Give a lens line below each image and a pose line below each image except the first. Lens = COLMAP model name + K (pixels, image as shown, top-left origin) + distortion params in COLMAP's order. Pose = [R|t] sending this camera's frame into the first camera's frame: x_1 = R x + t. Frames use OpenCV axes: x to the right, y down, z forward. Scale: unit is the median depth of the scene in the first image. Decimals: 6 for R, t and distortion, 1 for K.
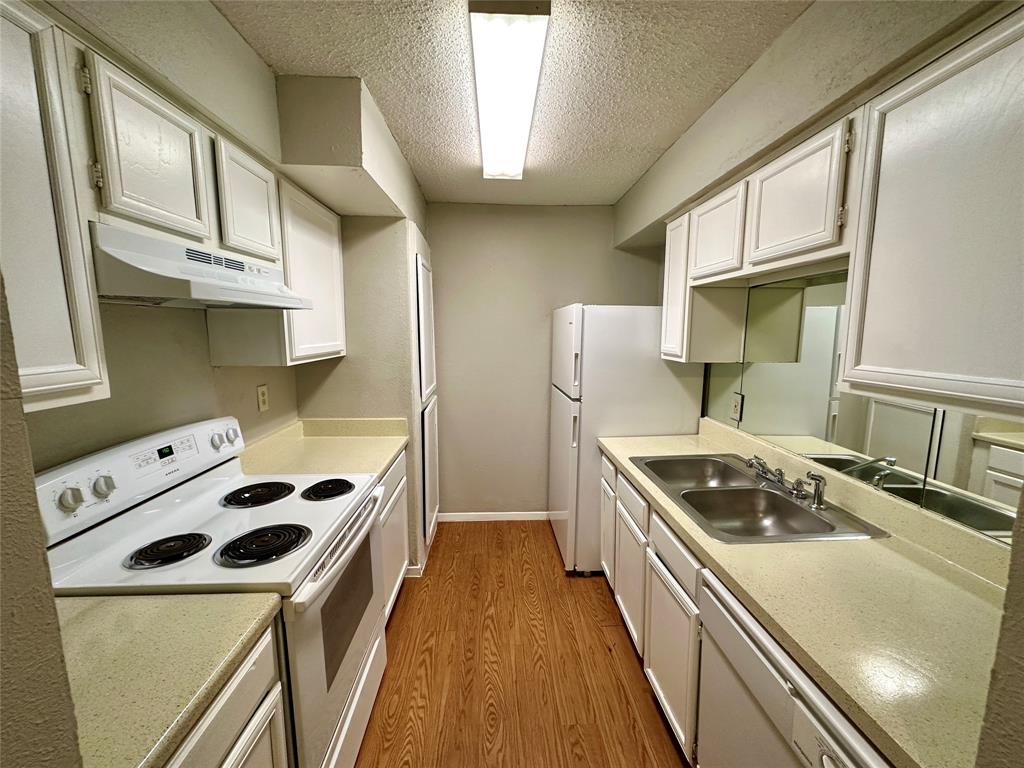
lens RADIAL K [[408.5, 0, 509.9], [0, 408.5, 381.5], [0, 0, 1]] dist [0.001667, 0.000543]
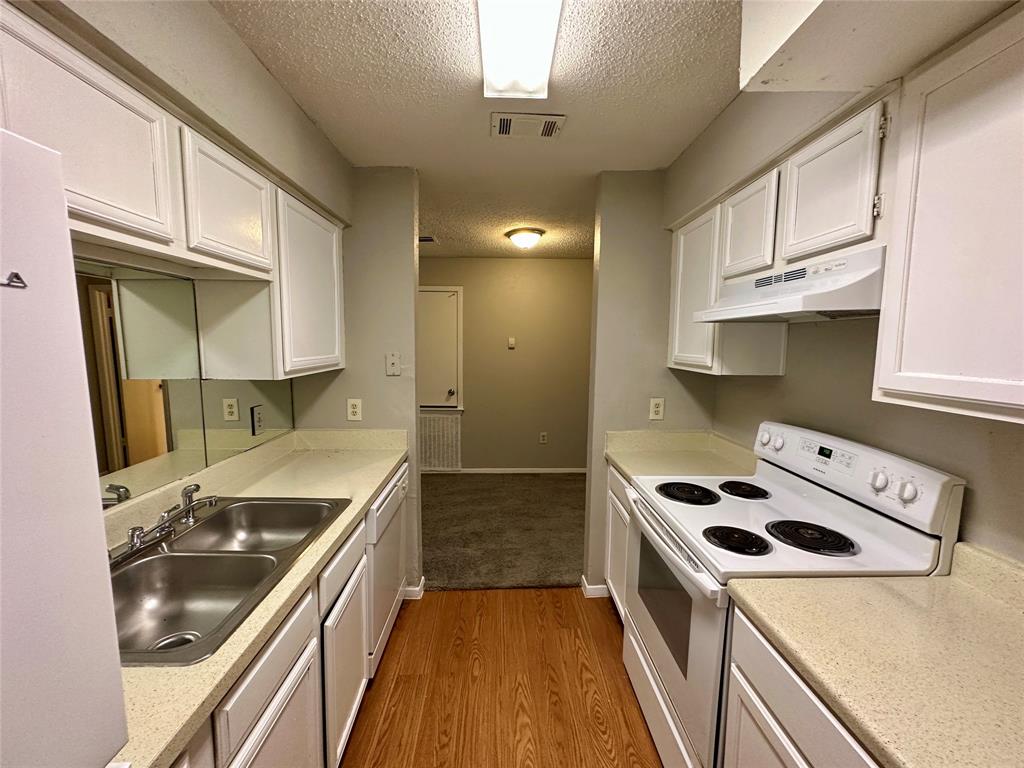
lens RADIAL K [[408.5, 0, 513.0], [0, 408.5, 382.0], [0, 0, 1]] dist [0.001667, 0.000543]
pose [[-0.999916, -0.010214, 0.007965, -0.008879], [-0.008093, 0.972799, 0.231509, -0.240991], [-0.010113, 0.231425, -0.972800, 1.889892]]
